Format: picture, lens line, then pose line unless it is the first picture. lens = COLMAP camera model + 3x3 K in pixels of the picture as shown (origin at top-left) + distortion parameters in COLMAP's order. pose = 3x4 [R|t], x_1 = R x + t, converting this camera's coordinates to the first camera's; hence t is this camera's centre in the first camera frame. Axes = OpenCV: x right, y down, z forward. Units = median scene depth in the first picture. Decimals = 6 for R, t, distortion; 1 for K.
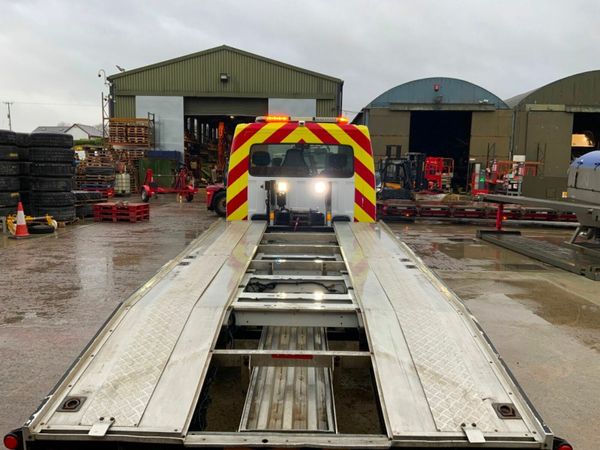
lens RADIAL K [[497.2, 0, 300.0], [0, 497.2, 225.0], [0, 0, 1]] dist [0.100964, -0.195176]
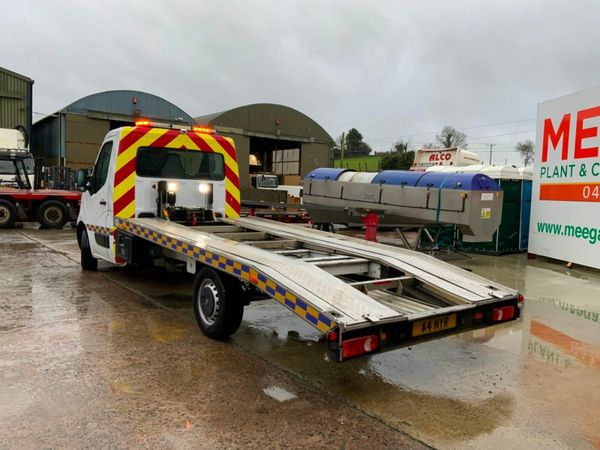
lens RADIAL K [[497.2, 0, 300.0], [0, 497.2, 225.0], [0, 0, 1]] dist [0.100964, -0.195176]
pose [[0.786988, -0.028651, 0.616302, -0.487409], [0.044366, 0.998963, -0.010214, 0.030829], [-0.615371, 0.035381, 0.787443, -0.047369]]
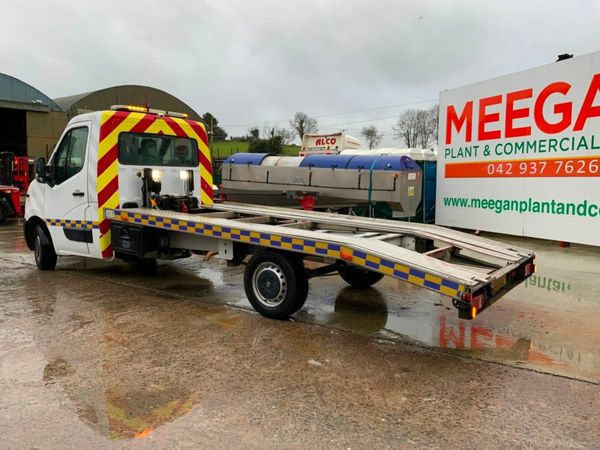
lens RADIAL K [[497.2, 0, 300.0], [0, 497.2, 225.0], [0, 0, 1]] dist [0.100964, -0.195176]
pose [[0.578473, -0.087040, 0.811044, -0.712145], [0.095446, 0.994683, 0.038672, 0.017256], [-0.810098, 0.055040, 0.583705, 0.134539]]
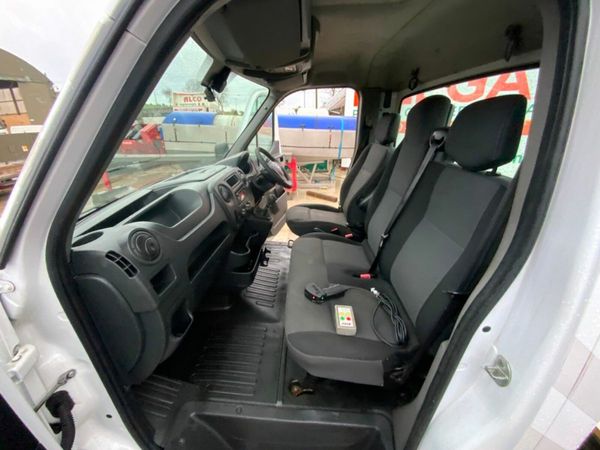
lens RADIAL K [[243.1, 0, 300.0], [0, 243.1, 225.0], [0, 0, 1]] dist [0.019949, -0.015032]
pose [[0.010224, -0.402229, 0.915482, -0.199747], [0.121778, 0.909216, 0.398116, -0.149103], [-0.992505, 0.107415, 0.058279, 1.094698]]
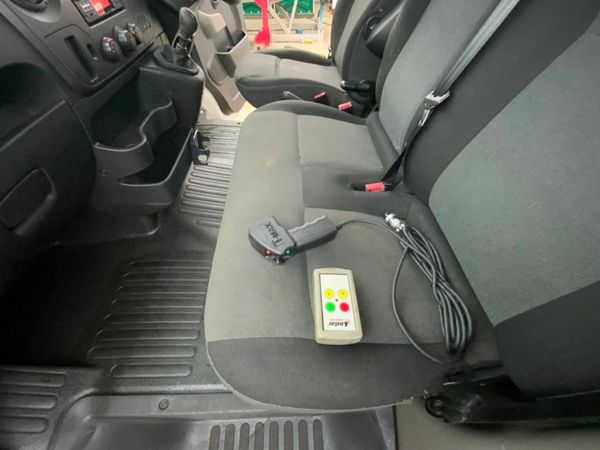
lens RADIAL K [[240.9, 0, 300.0], [0, 240.9, 225.0], [0, 0, 1]] dist [0.021821, -0.019733]
pose [[-0.053009, -0.775220, 0.629463, -0.119444], [0.108782, 0.622115, 0.775332, -0.104463], [-0.992651, 0.109574, 0.051353, 1.087122]]
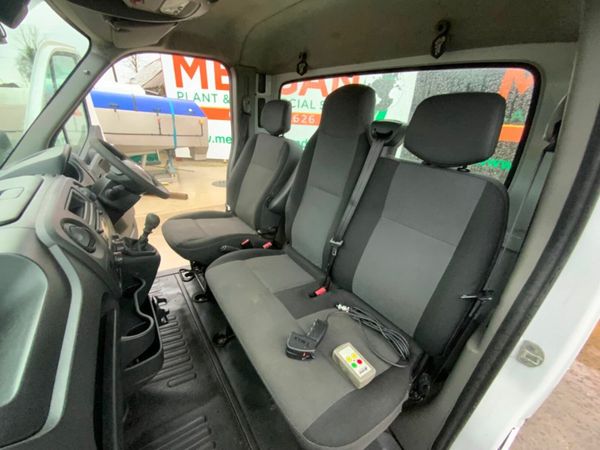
lens RADIAL K [[240.9, 0, 300.0], [0, 240.9, 225.0], [0, 0, 1]] dist [0.021821, -0.019733]
pose [[-0.598717, -0.379714, 0.705234, -0.134972], [0.024909, 0.871233, 0.490237, -0.150053], [-0.800573, 0.311080, -0.512164, 1.137005]]
